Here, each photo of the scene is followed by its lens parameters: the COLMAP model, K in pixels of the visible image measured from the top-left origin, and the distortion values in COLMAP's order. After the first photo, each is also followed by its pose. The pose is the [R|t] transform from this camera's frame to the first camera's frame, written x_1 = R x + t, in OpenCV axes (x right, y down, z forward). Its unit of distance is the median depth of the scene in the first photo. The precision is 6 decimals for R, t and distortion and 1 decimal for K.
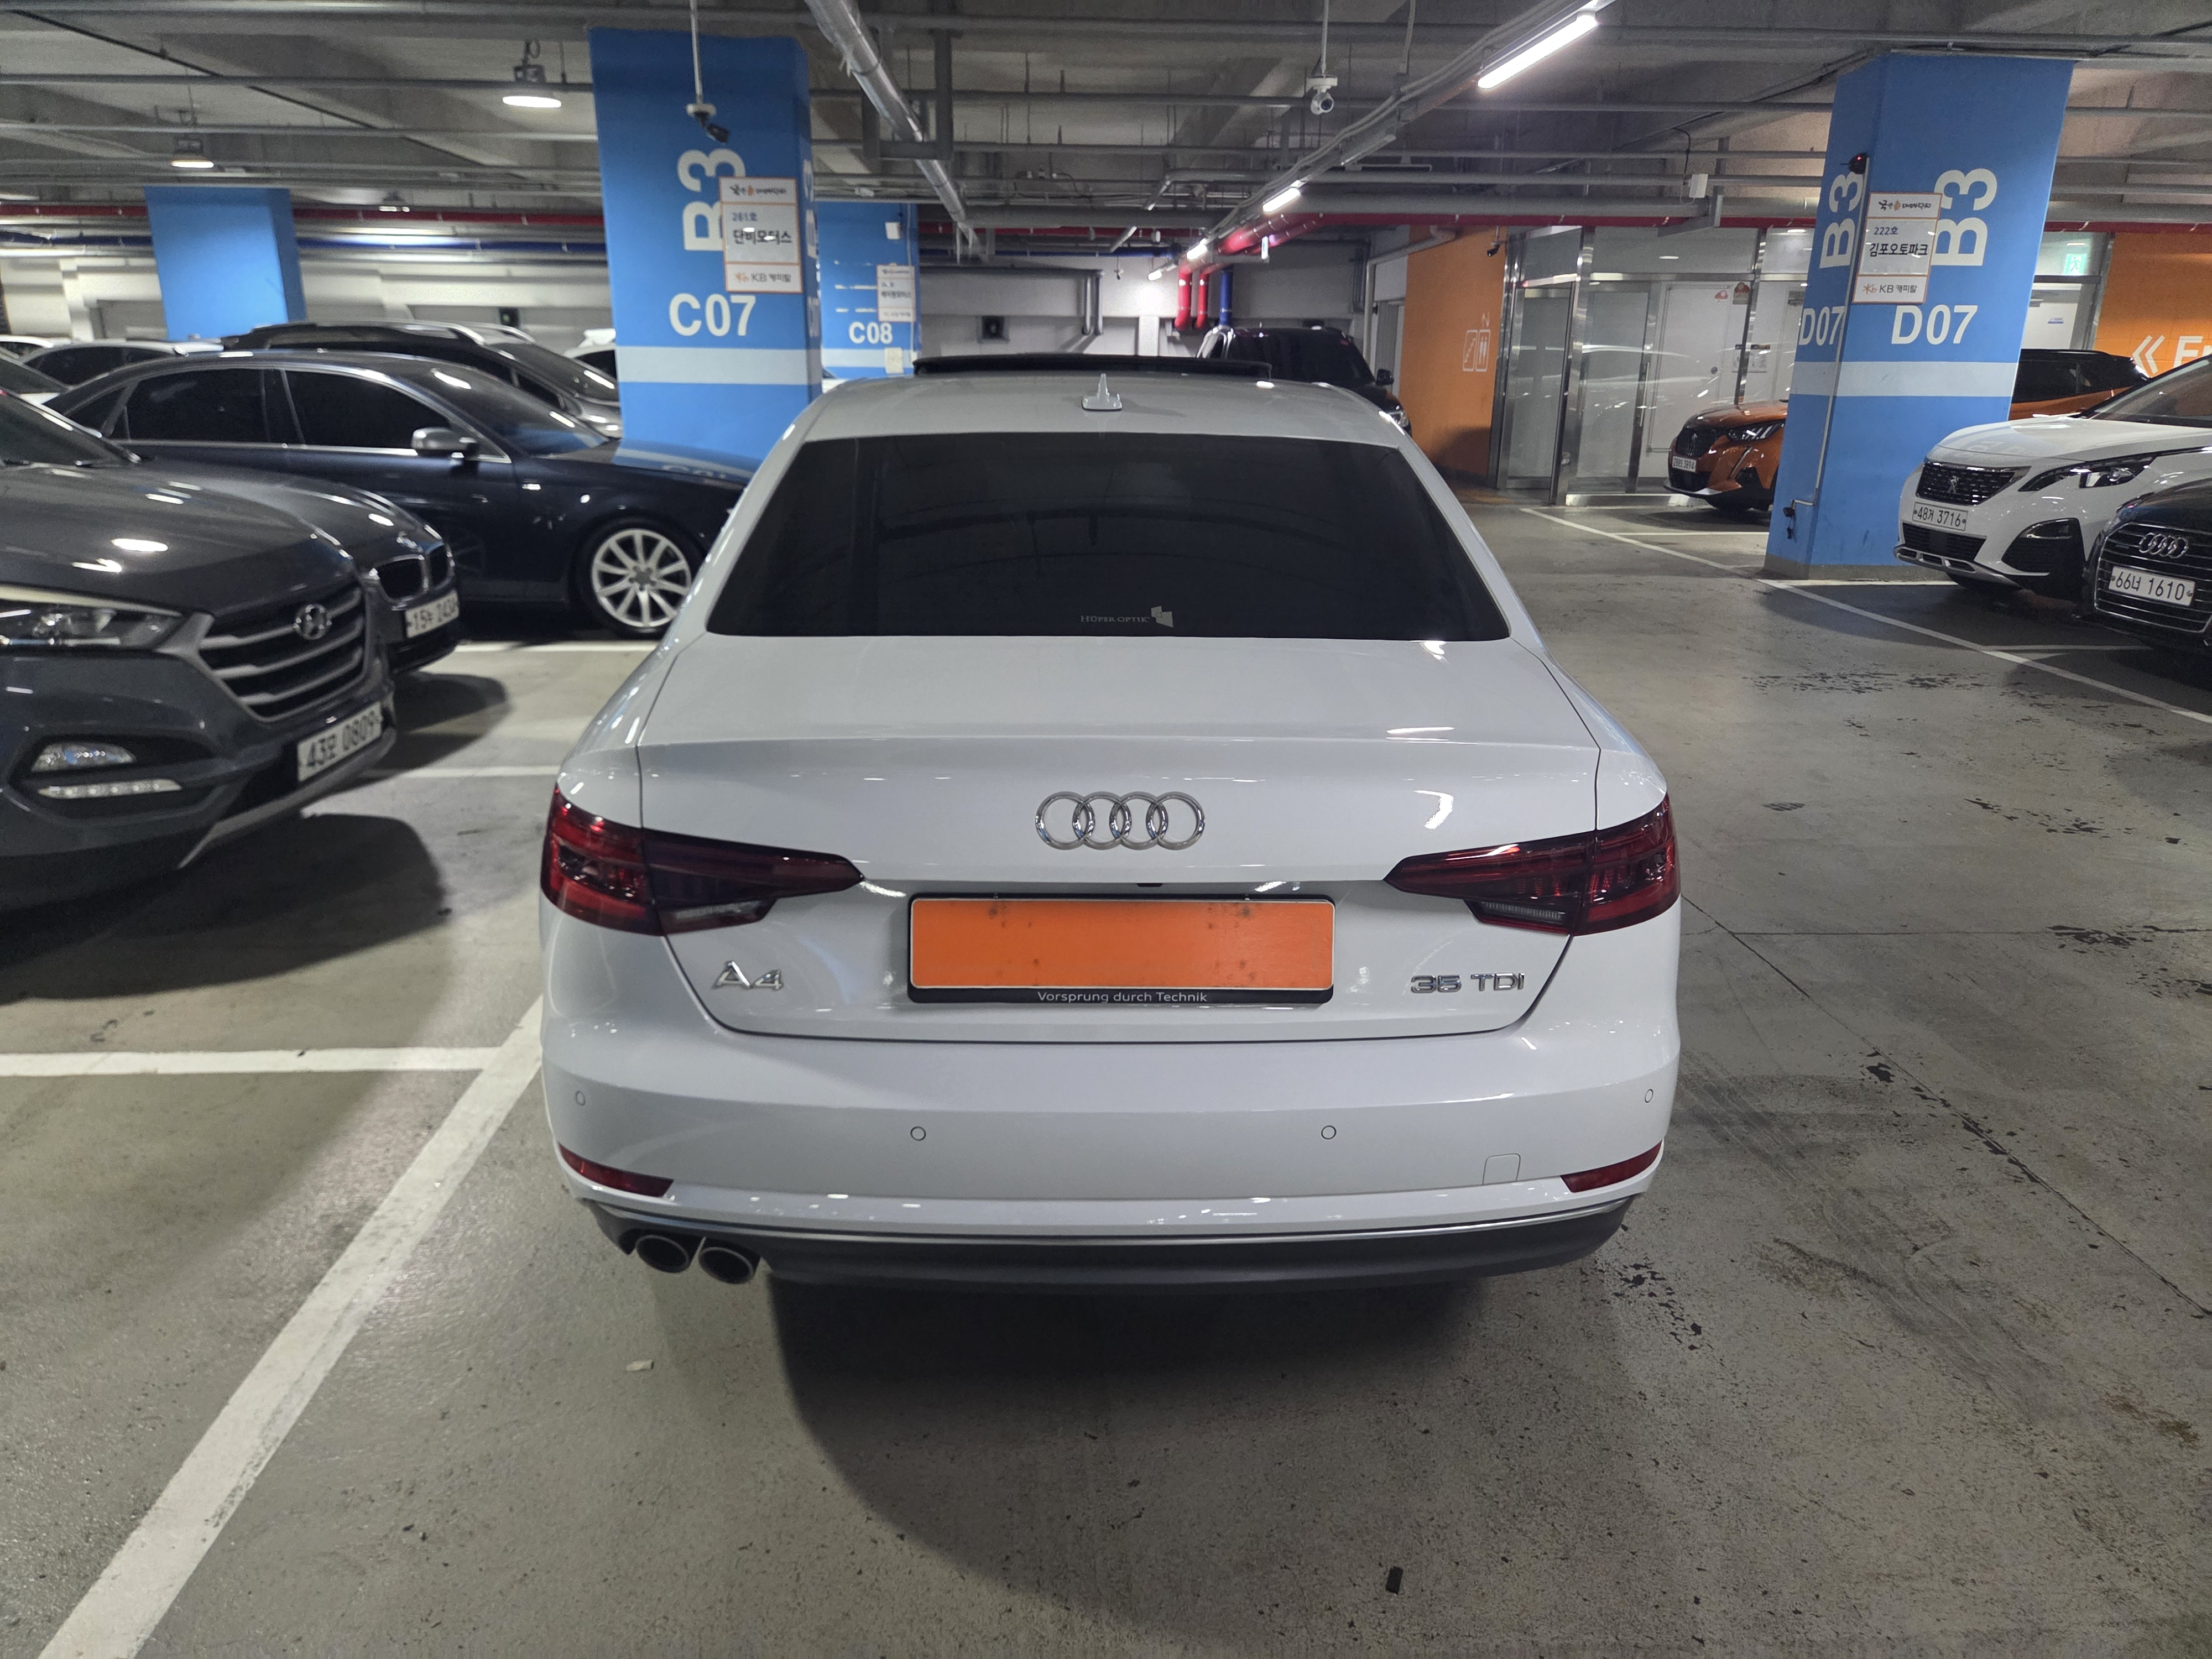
lens RADIAL K [[1509.7, 0, 1101.0], [0, 1509.7, 829.8], [0, 0, 1]] dist [0.061204, -0.060041]
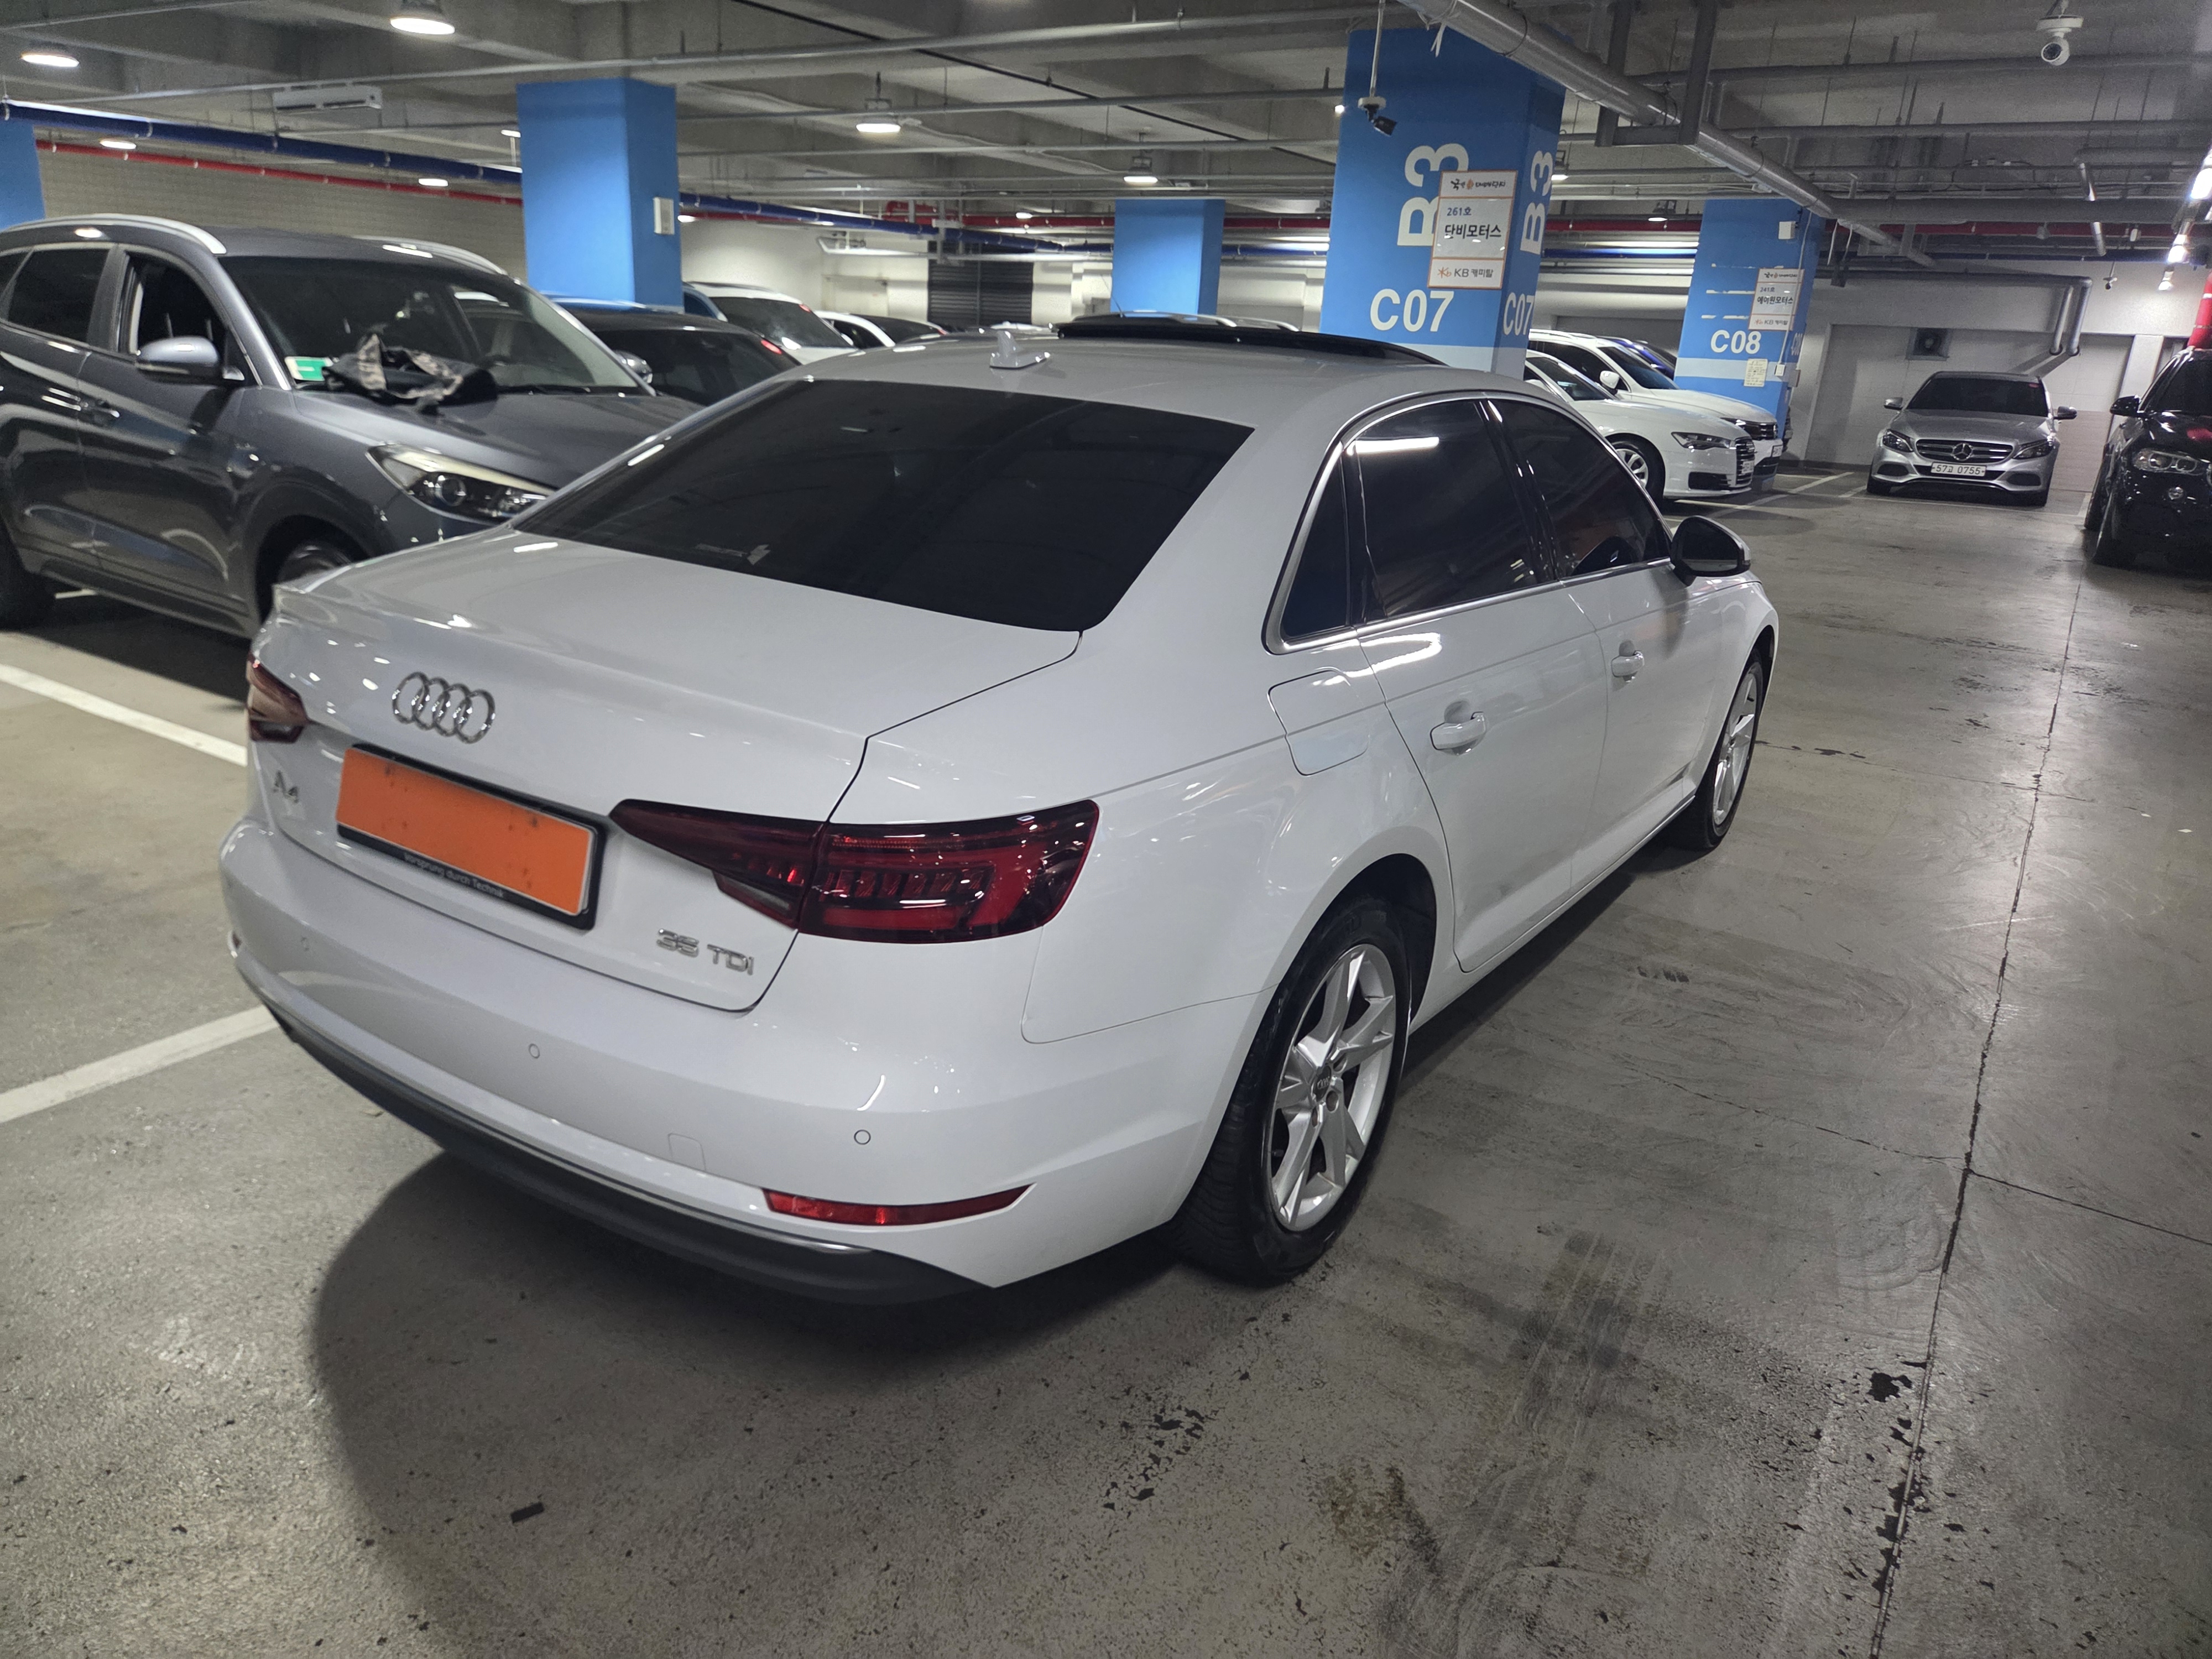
lens RADIAL K [[1512.9, 0, 1058.5], [0, 1512.9, 828.6], [0, 0, 1]] dist [0.052835, -0.042925]
pose [[0.801036, 0.216836, -0.557964, 0.192024], [-0.221250, 0.973331, 0.060622, -0.016471], [0.556229, 0.074889, 0.827648, 0.068863]]
